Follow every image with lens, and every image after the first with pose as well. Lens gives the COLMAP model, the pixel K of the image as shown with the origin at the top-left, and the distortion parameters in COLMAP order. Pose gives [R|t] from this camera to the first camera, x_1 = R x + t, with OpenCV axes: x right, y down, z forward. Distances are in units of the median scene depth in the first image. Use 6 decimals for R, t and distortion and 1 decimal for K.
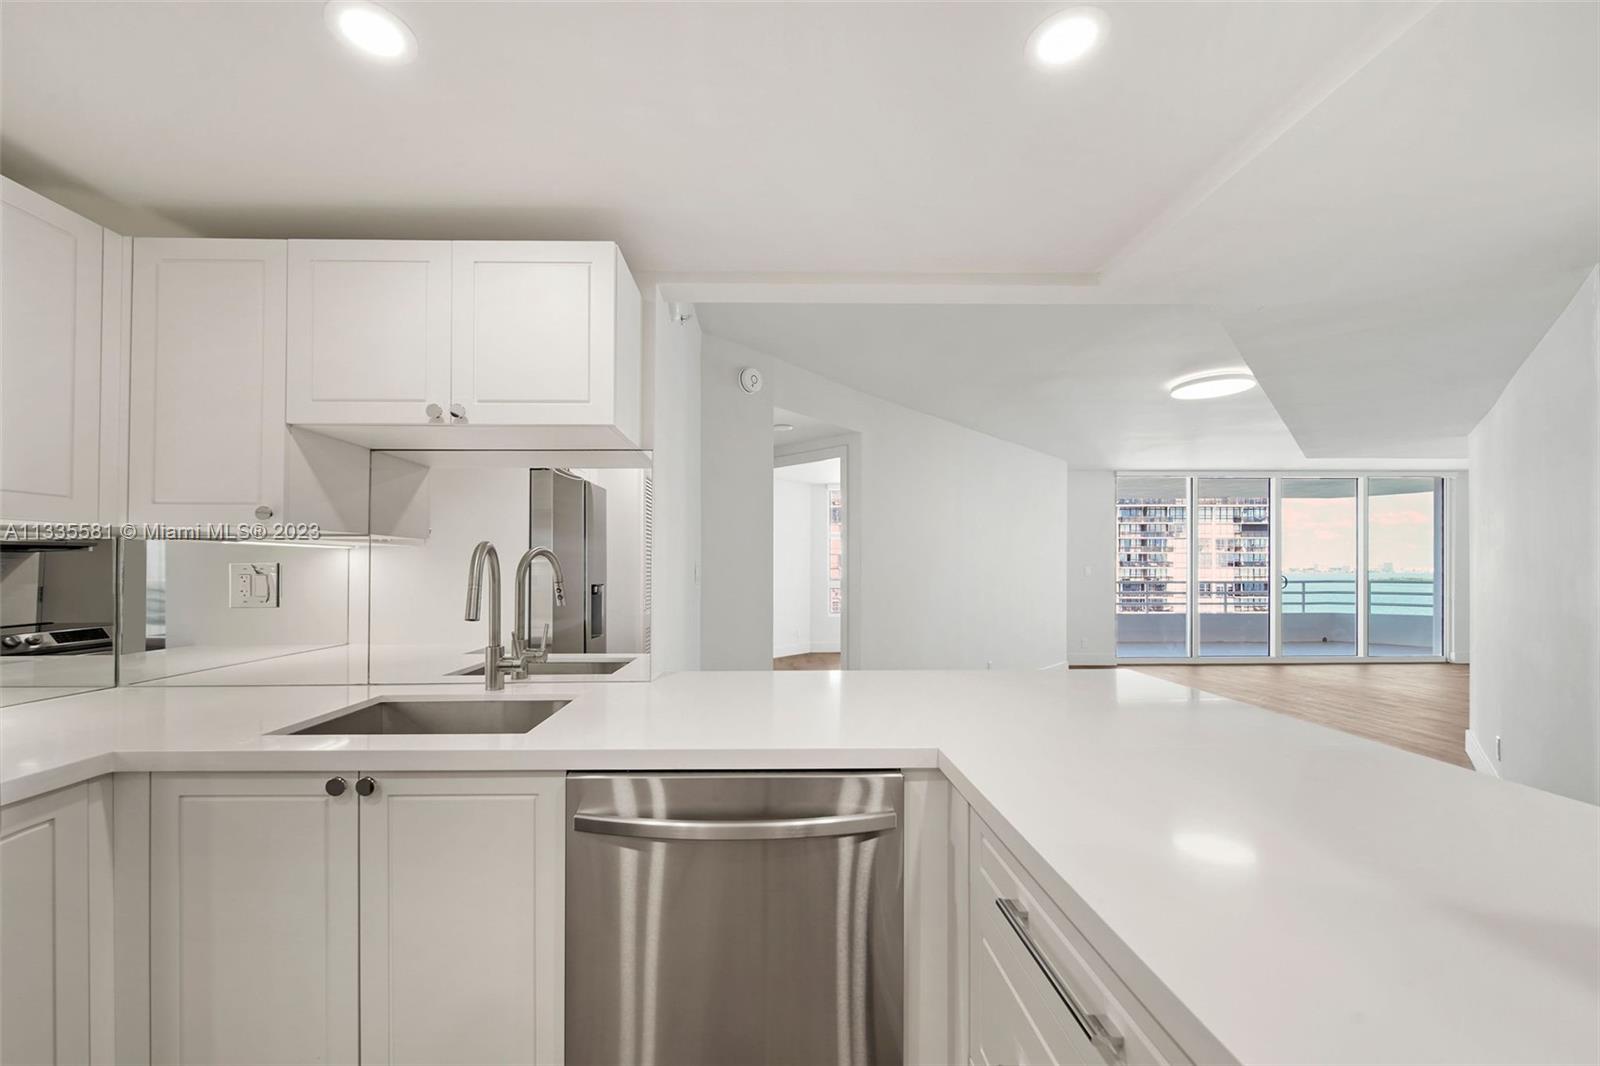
lens RADIAL K [[586.9, 0, 752.1], [0, 586.9, 558.9], [0, 0, 1]] dist [0.004476, -0.000188]
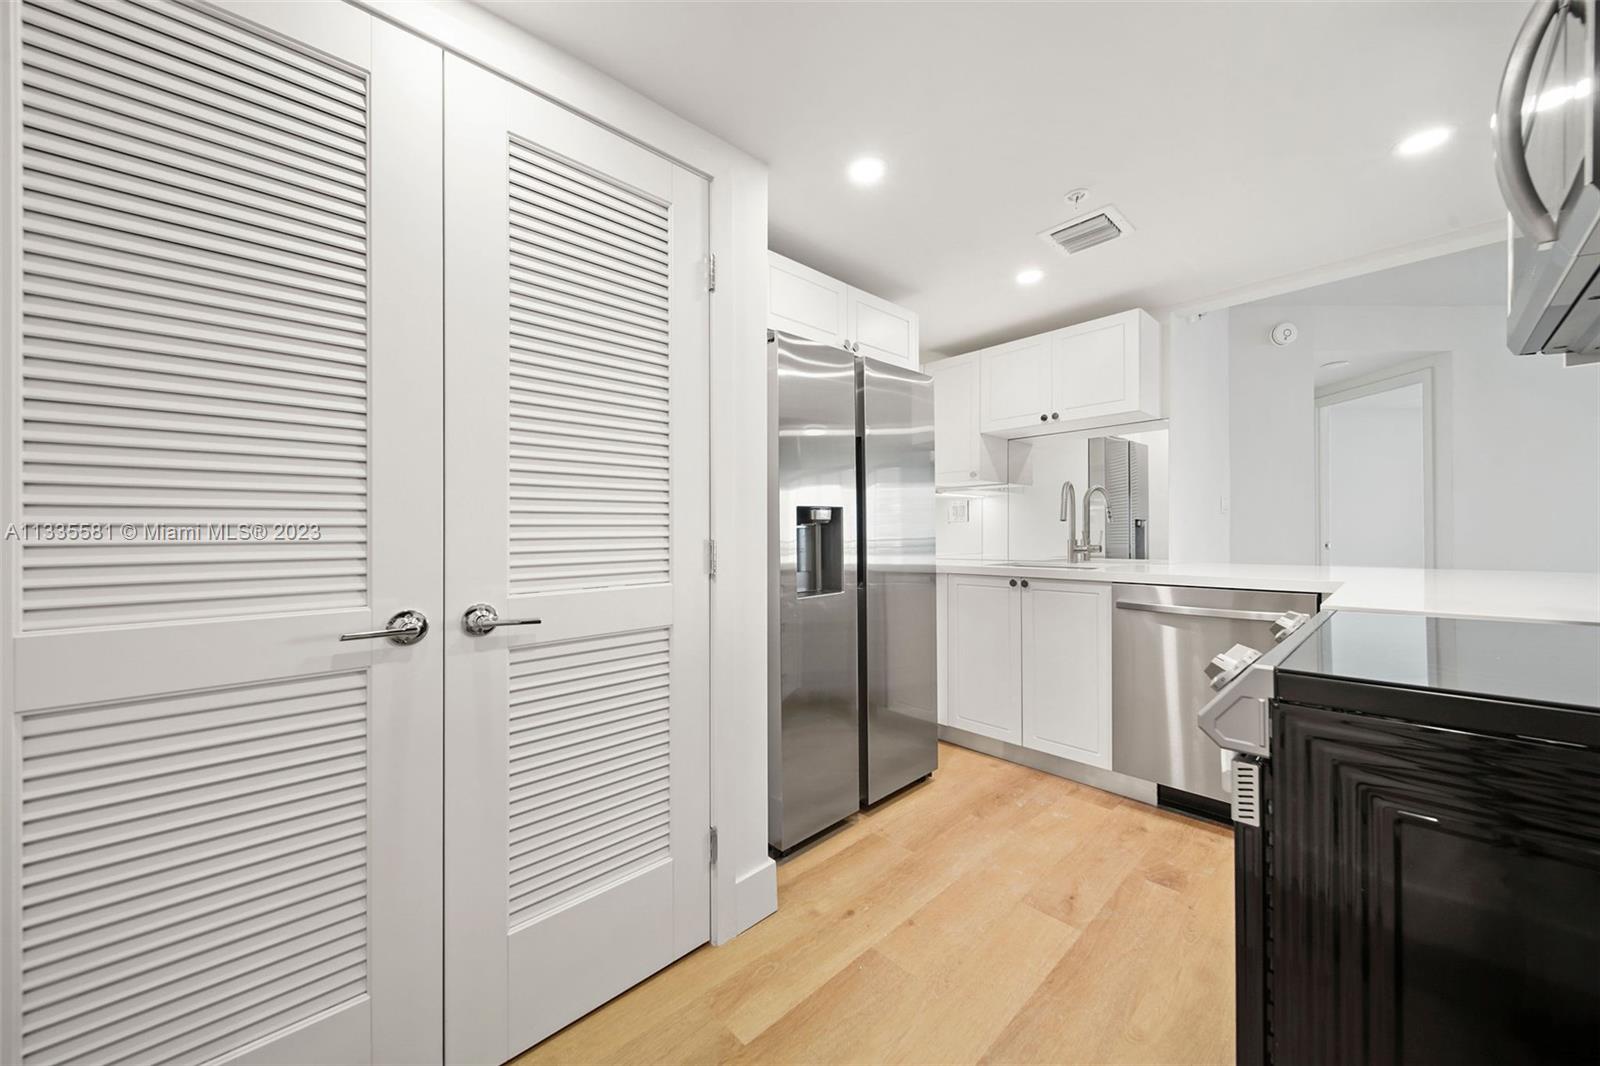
lens RADIAL K [[586.9, 0, 844.8], [0, 586.9, 531.8], [0, 0, 1]] dist [0.004476, -0.000188]
pose [[0.734707, -0.010292, -0.678306, 0.269033], [0.021650, 0.999731, 0.008282, 0.088643], [0.678039, -0.020770, 0.734733, -0.785439]]
